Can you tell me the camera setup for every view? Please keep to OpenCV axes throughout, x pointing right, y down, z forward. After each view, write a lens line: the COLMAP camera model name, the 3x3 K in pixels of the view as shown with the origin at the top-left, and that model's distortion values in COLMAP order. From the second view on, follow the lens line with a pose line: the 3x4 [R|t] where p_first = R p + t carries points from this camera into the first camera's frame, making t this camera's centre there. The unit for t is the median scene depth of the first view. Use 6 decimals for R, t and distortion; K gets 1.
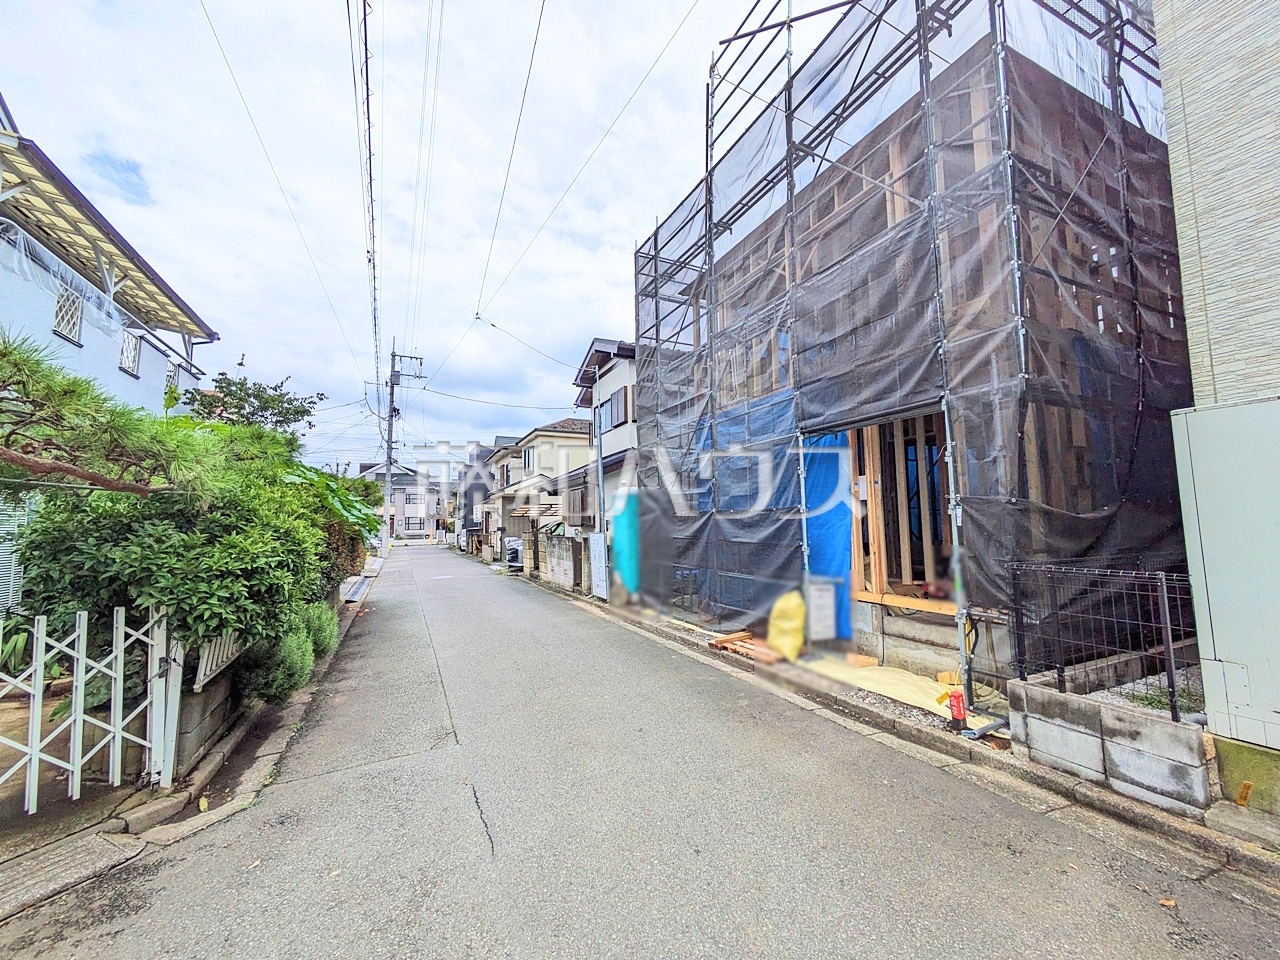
lens RADIAL K [[506.7, 0, 638.9], [0, 506.7, 479.8], [0, 0, 1]] dist [0.002721, 0.000498]
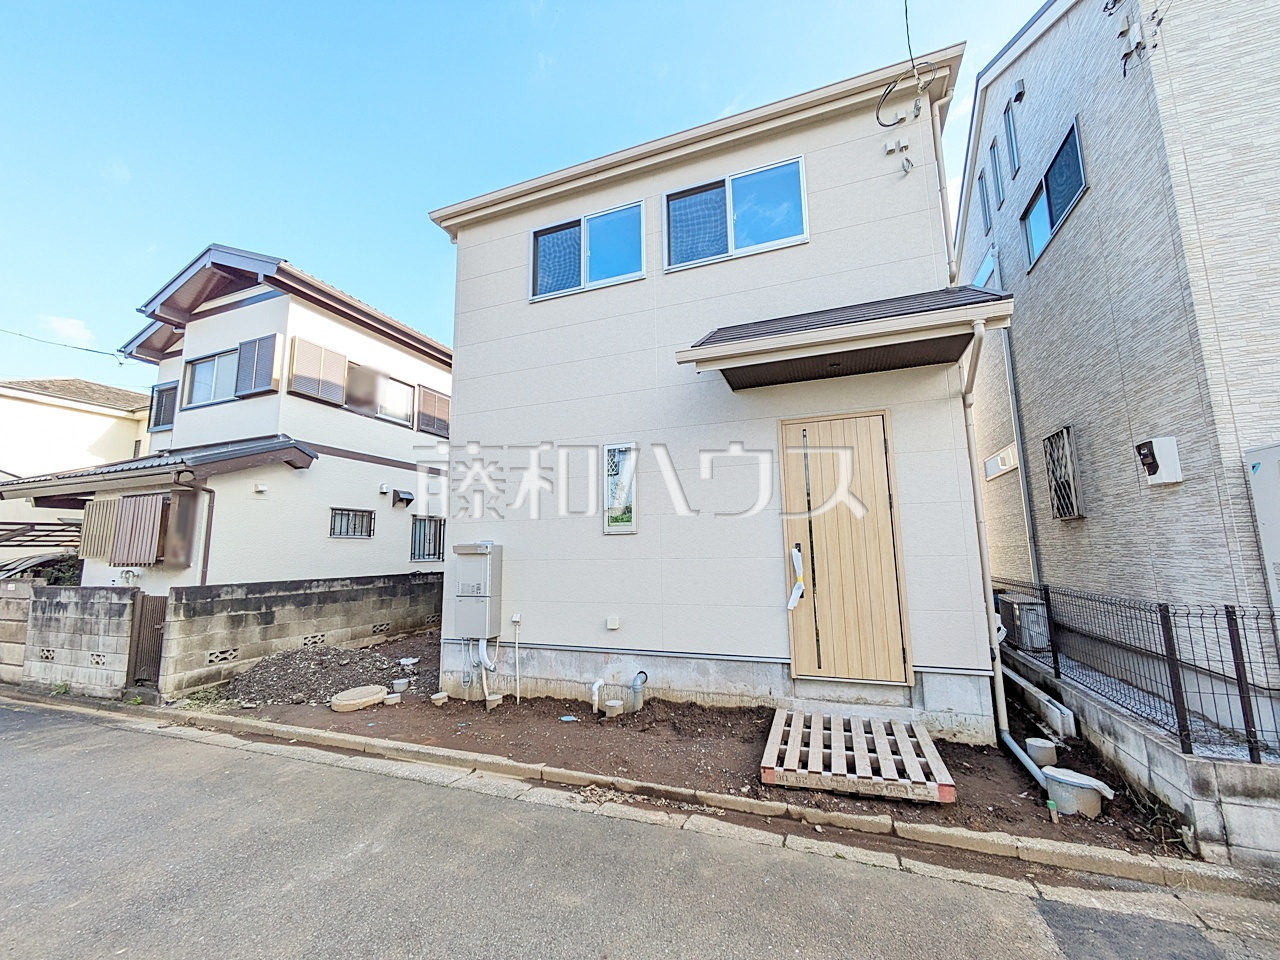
lens RADIAL K [[506.7, 0, 641.5], [0, 506.7, 478.7], [0, 0, 1]] dist [0.002721, 0.000498]
pose [[0.721098, 0.103525, 0.685055, -0.245929], [-0.054533, 0.994187, -0.092839, 0.048853], [-0.690684, 0.029587, 0.722551, 0.548603]]
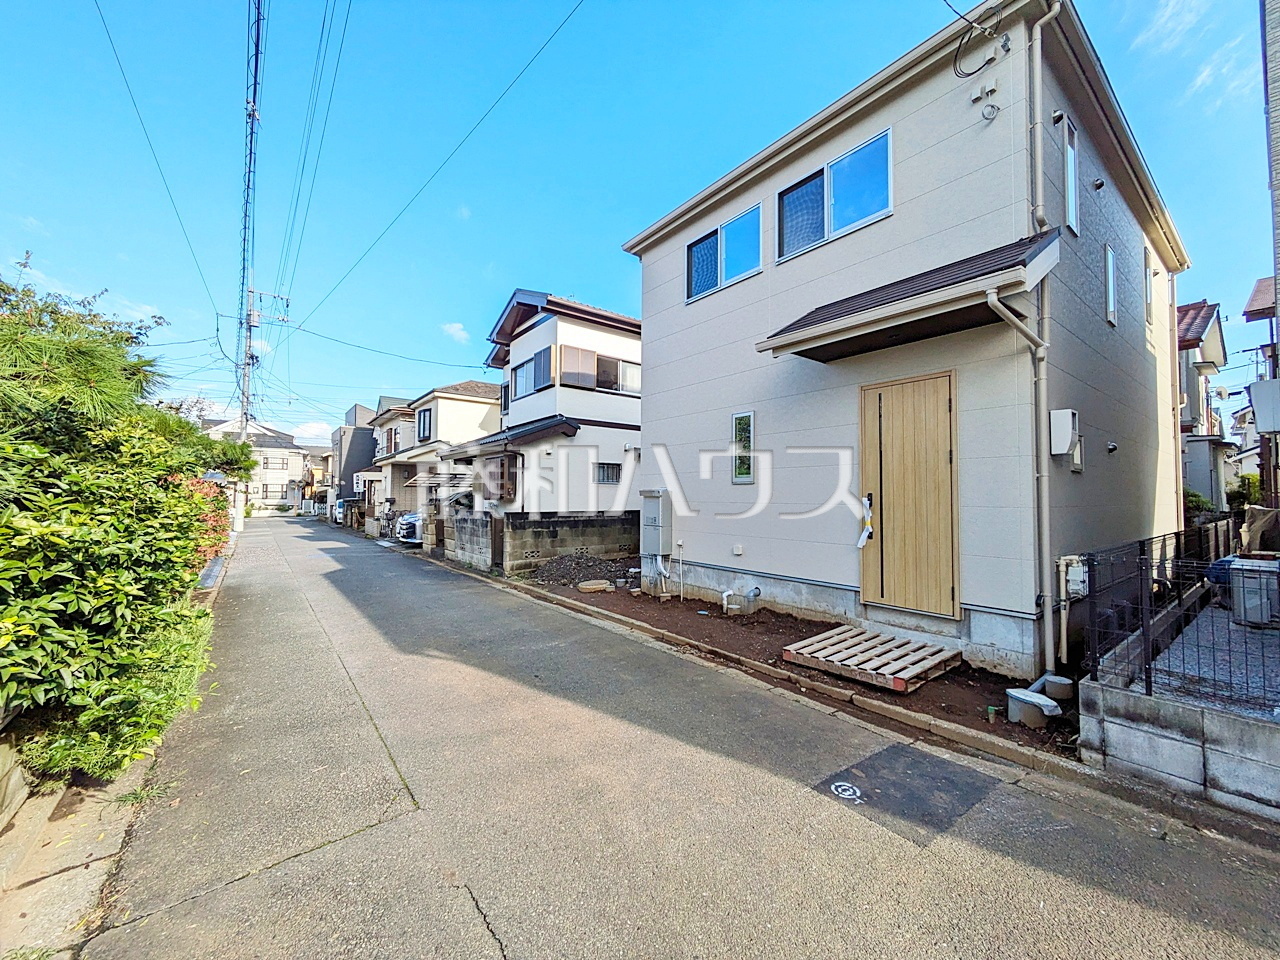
lens RADIAL K [[506.7, 0, 639.9], [0, 506.7, 478.3], [0, 0, 1]] dist [0.002721, 0.000498]
pose [[0.976683, 0.028863, 0.212736, -0.132642], [-0.038852, 0.998323, 0.042923, 0.014120], [-0.211140, -0.050187, 0.976167, 0.164678]]
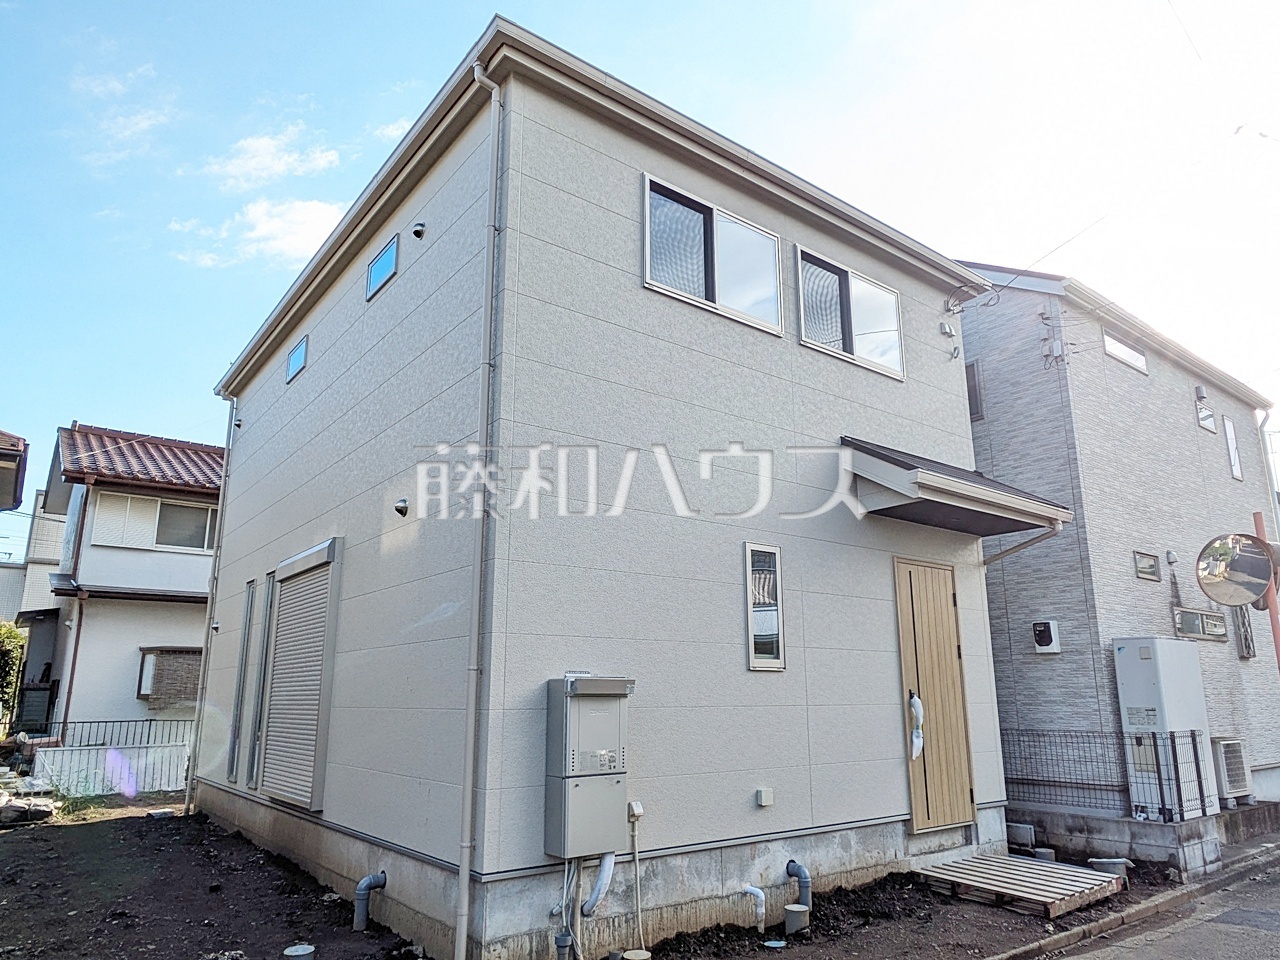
lens RADIAL K [[839.7, 0, 646.2], [0, 839.7, 505.8], [0, 0, 1]] dist [0.008394, -0.010243]
pose [[-0.220380, 0.231774, 0.947477, -0.659518], [-0.076116, 0.964311, -0.253596, 0.141050], [-0.972440, -0.128006, -0.194873, 1.557629]]
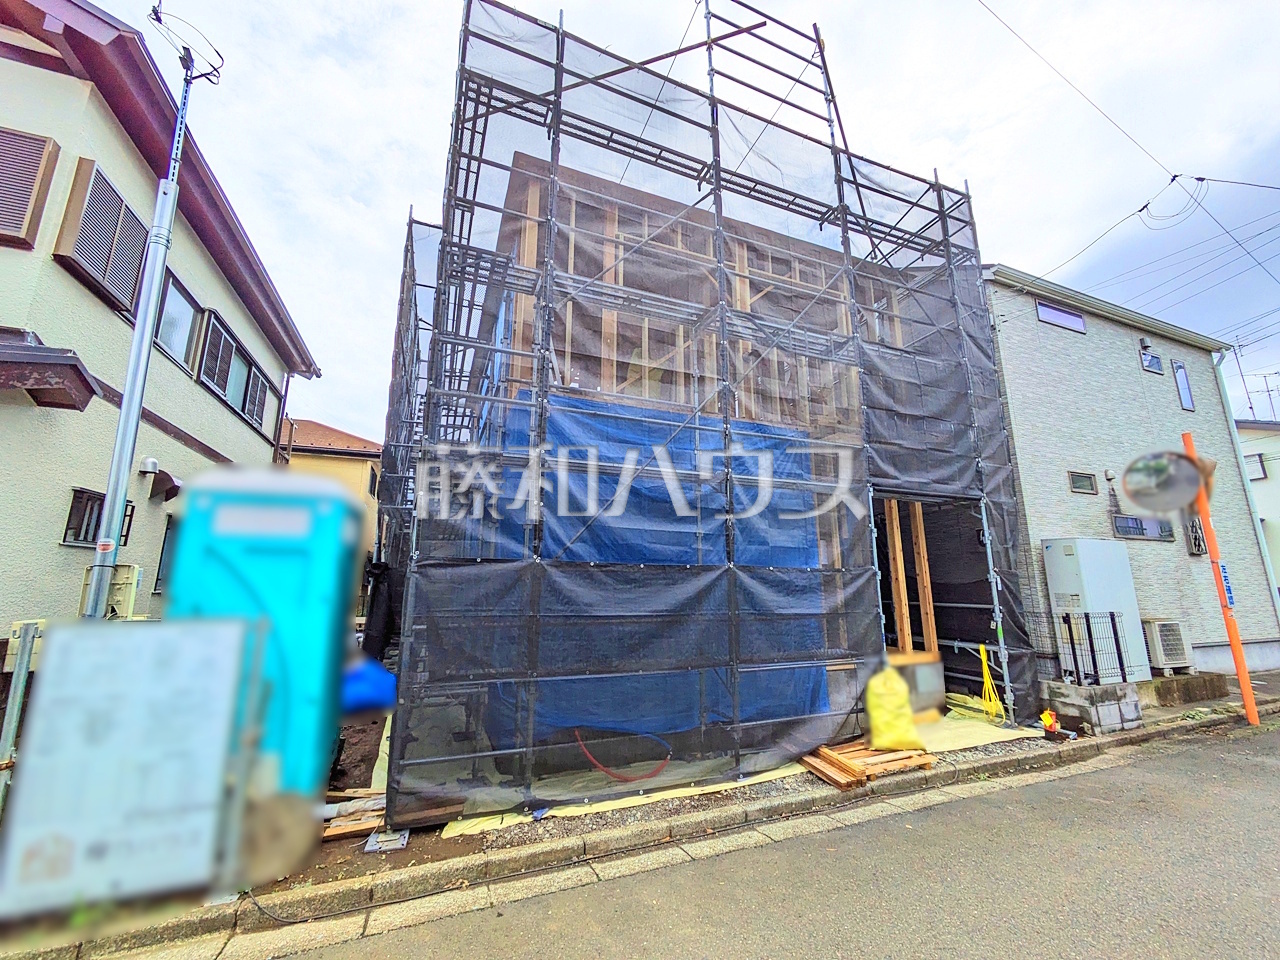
lens RADIAL K [[506.7, 0, 642.0], [0, 506.7, 478.8], [0, 0, 1]] dist [0.002721, 0.000498]
pose [[0.052767, 0.219843, 0.974107, -0.581746], [-0.085926, 0.972848, -0.214904, 0.119708], [-0.994903, -0.072362, 0.070224, 1.282415]]
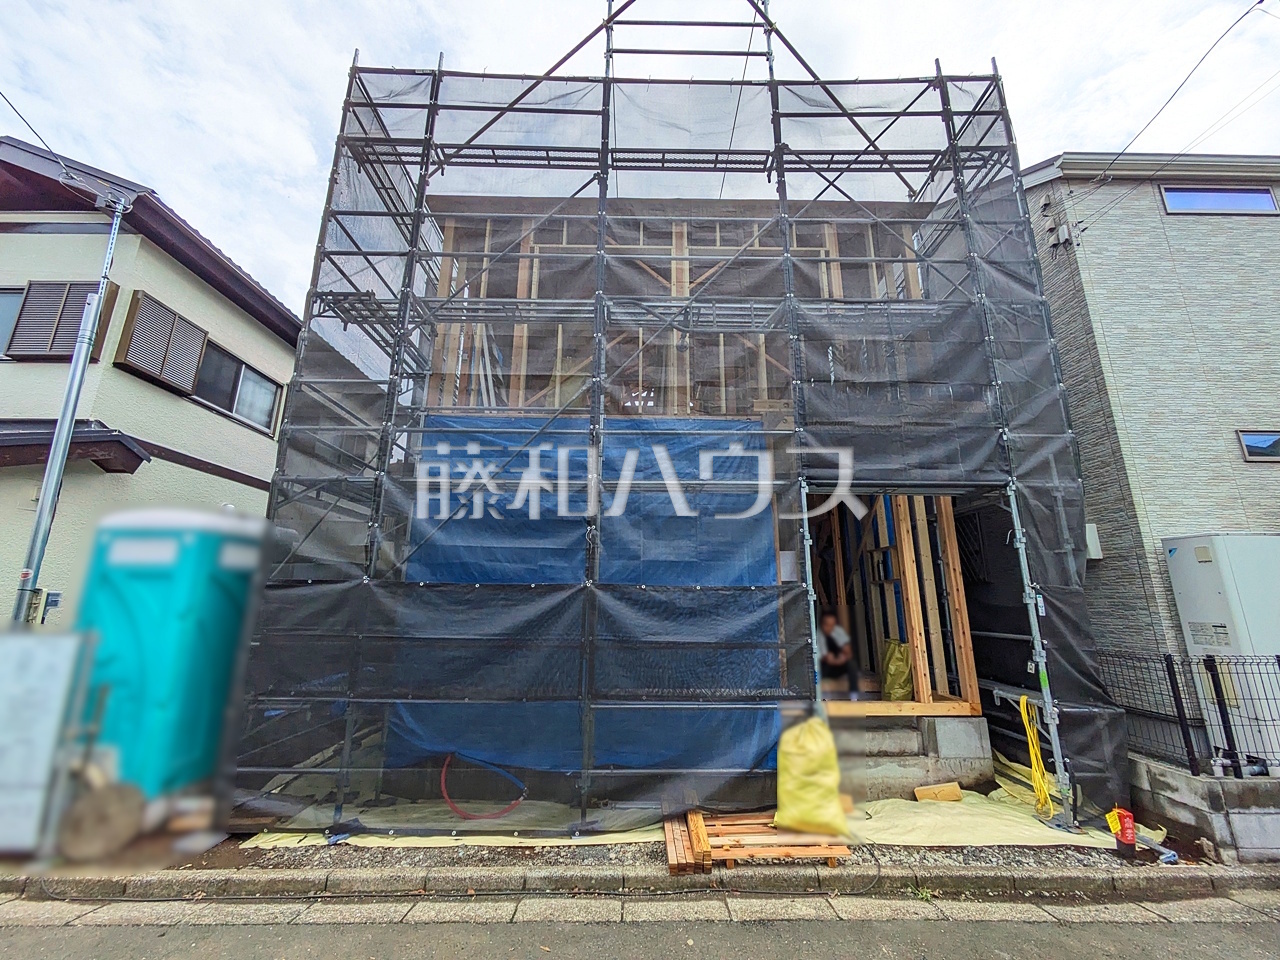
lens RADIAL K [[506.7, 0, 642.5], [0, 506.7, 478.7], [0, 0, 1]] dist [0.002721, 0.000498]
pose [[0.414760, 0.235218, 0.879003, -0.398796], [-0.088376, 0.971857, -0.218365, 0.077013], [-0.905629, 0.012887, 0.423875, 0.854109]]
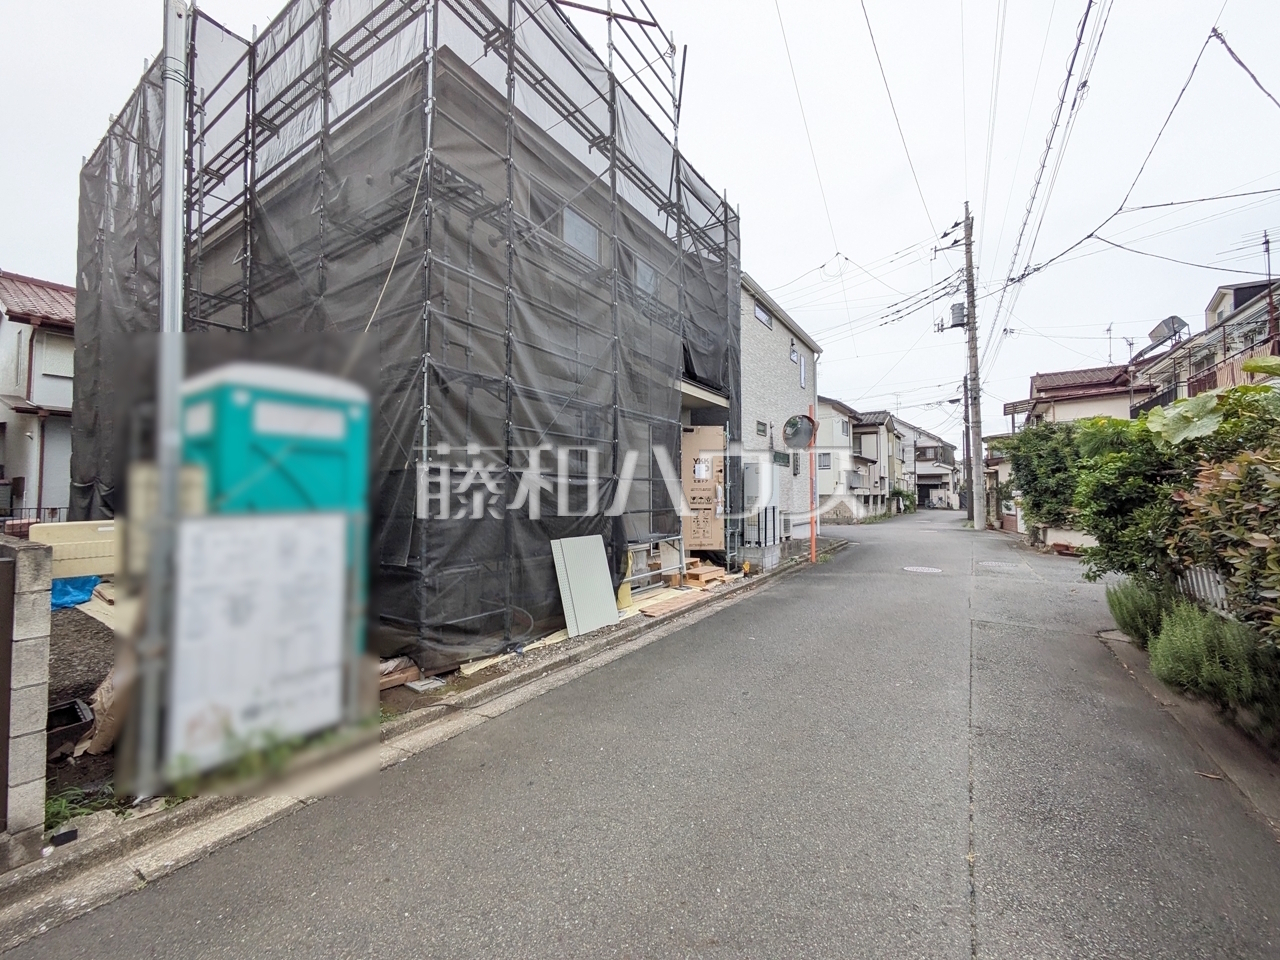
lens RADIAL K [[506.7, 0, 643.7], [0, 506.7, 478.7], [0, 0, 1]] dist [0.002721, 0.000498]
pose [[-0.531305, 0.045003, 0.845985, -0.723362], [-0.061719, 0.993878, -0.091632, 0.170909], [-0.844929, -0.100898, -0.525275, 1.687636]]
